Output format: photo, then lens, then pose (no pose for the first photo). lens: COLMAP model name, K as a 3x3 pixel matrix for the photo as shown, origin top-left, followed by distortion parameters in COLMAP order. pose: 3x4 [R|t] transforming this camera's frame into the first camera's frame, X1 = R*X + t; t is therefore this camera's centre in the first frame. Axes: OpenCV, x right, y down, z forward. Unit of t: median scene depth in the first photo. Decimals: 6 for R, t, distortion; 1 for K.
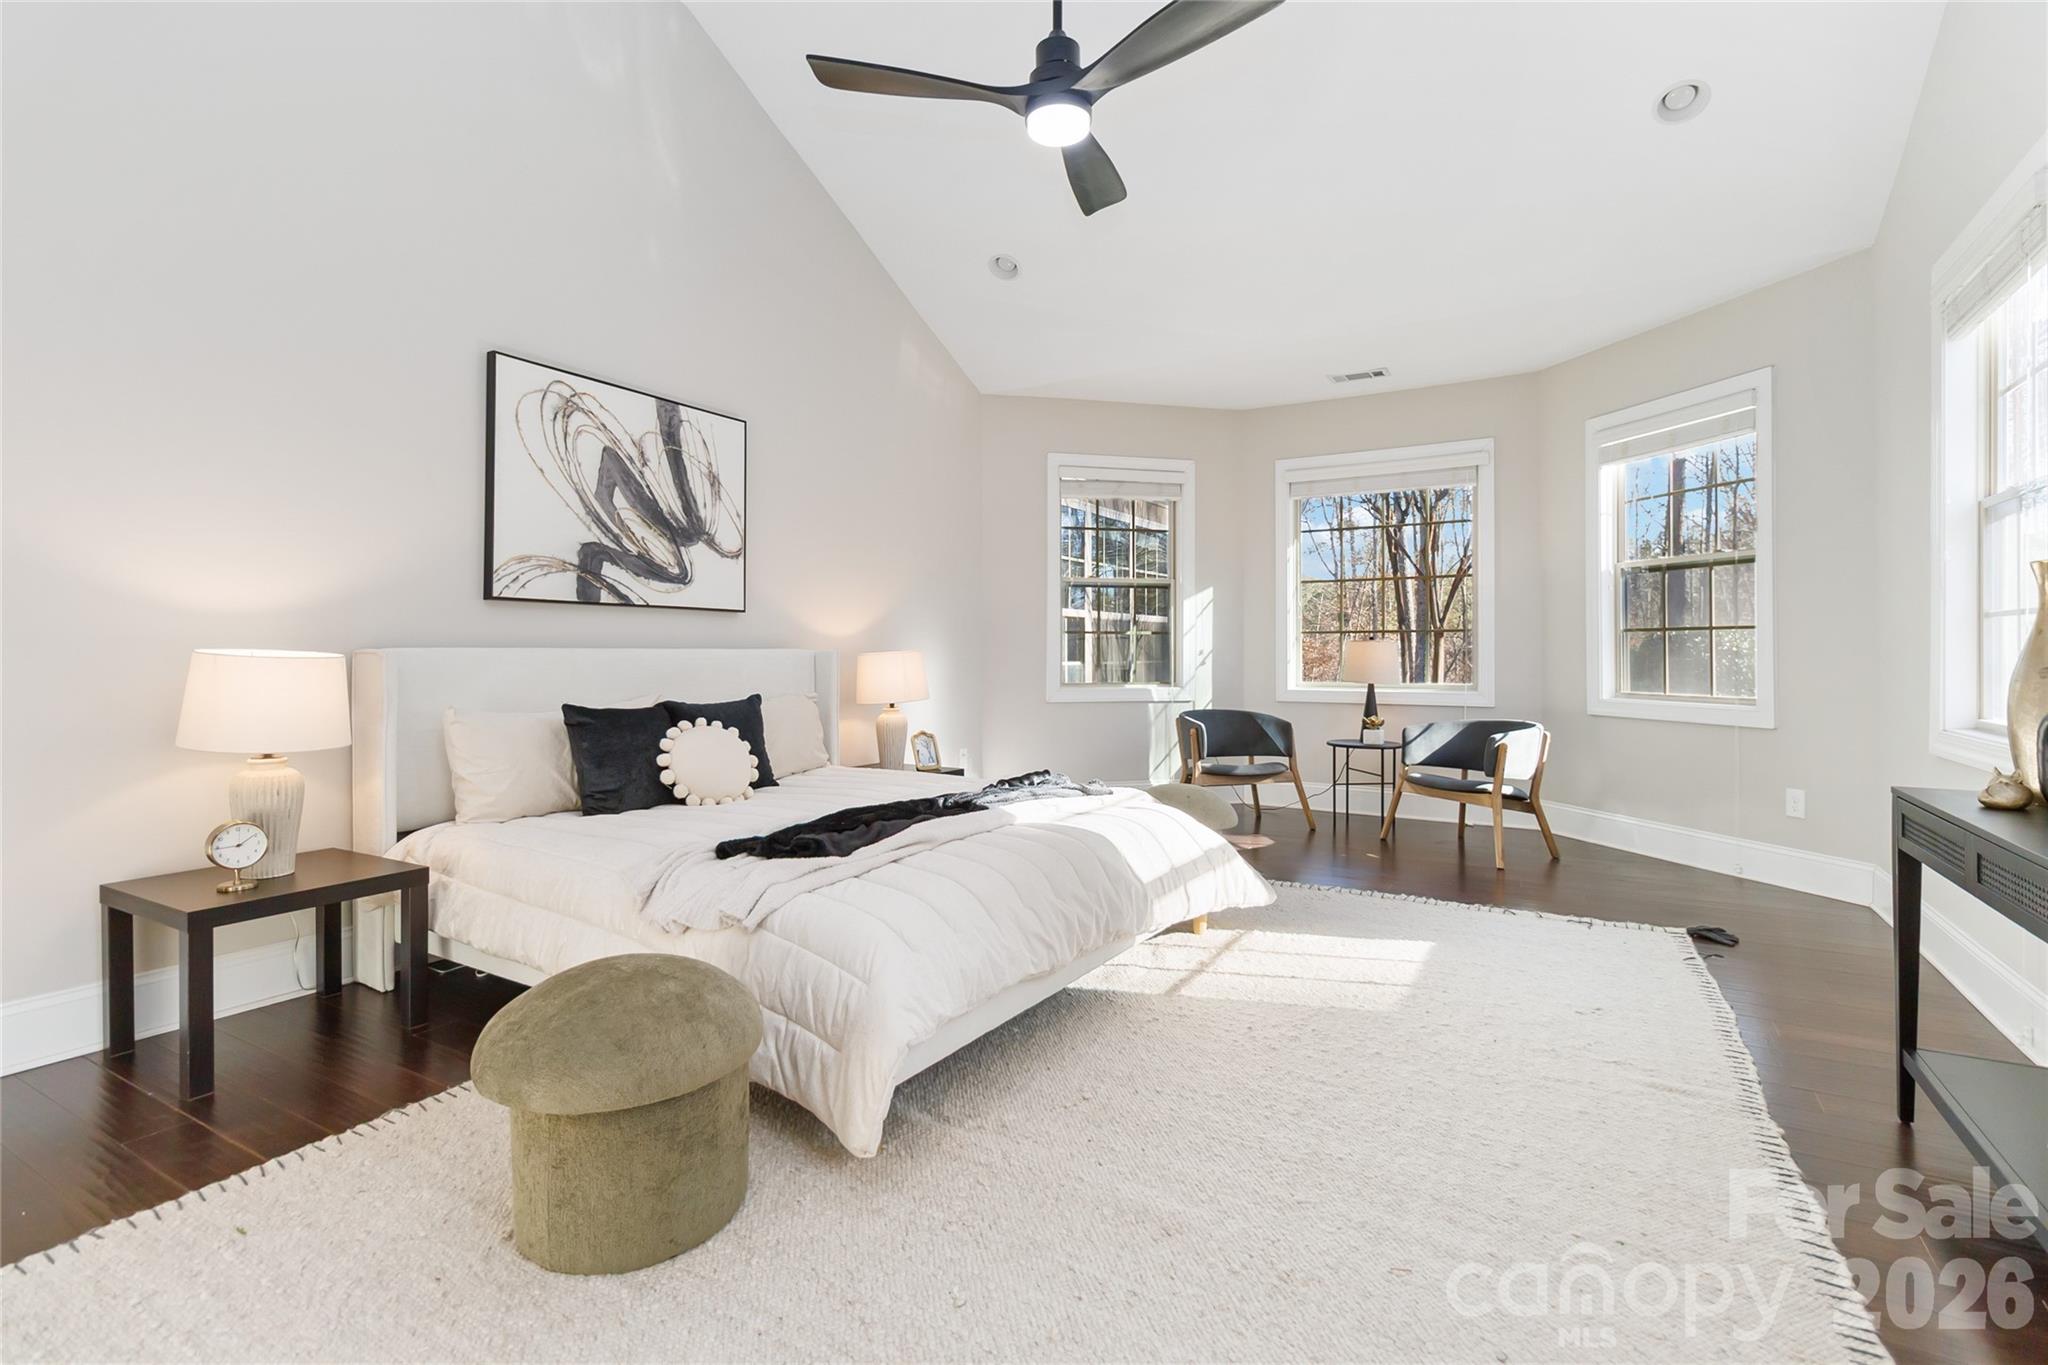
lens RADIAL K [[961.6, 0, 1027.3], [0, 961.6, 656.6], [0, 0, 1]] dist [0.001566, 0.000752]
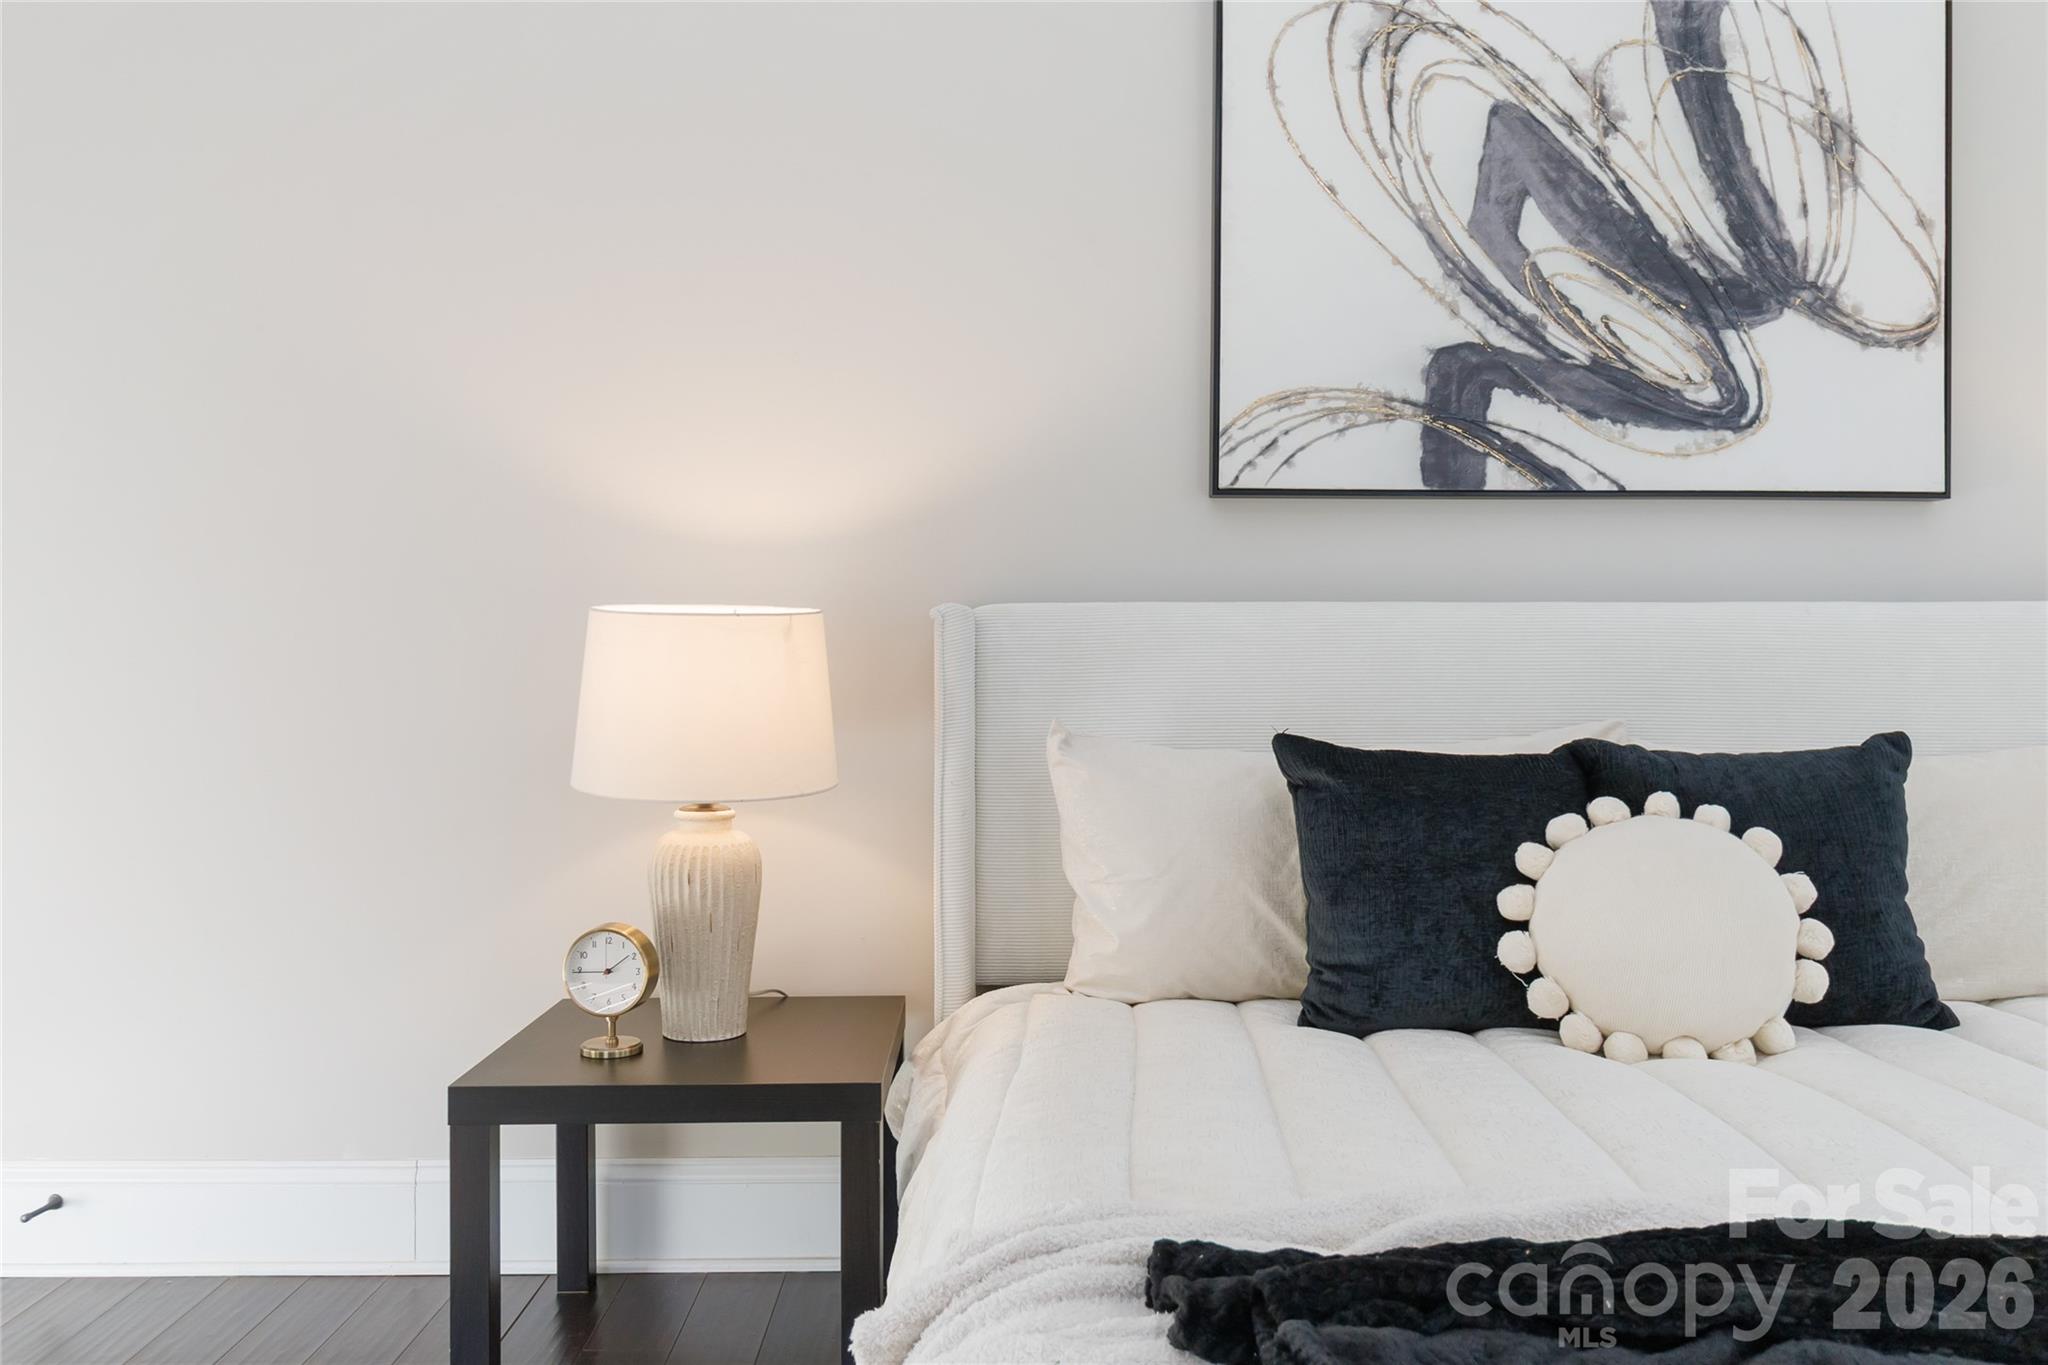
lens RADIAL K [[1598.0, 0, 1024.6], [0, 1598.0, 652.4], [0, 0, 1]] dist [-0.003398, 0.001181]
pose [[0.516482, 0.003751, -0.856290, 0.034901], [-0.003434, 0.999991, 0.002308, 0.011619], [0.856291, 0.001749, 0.516490, 0.481576]]
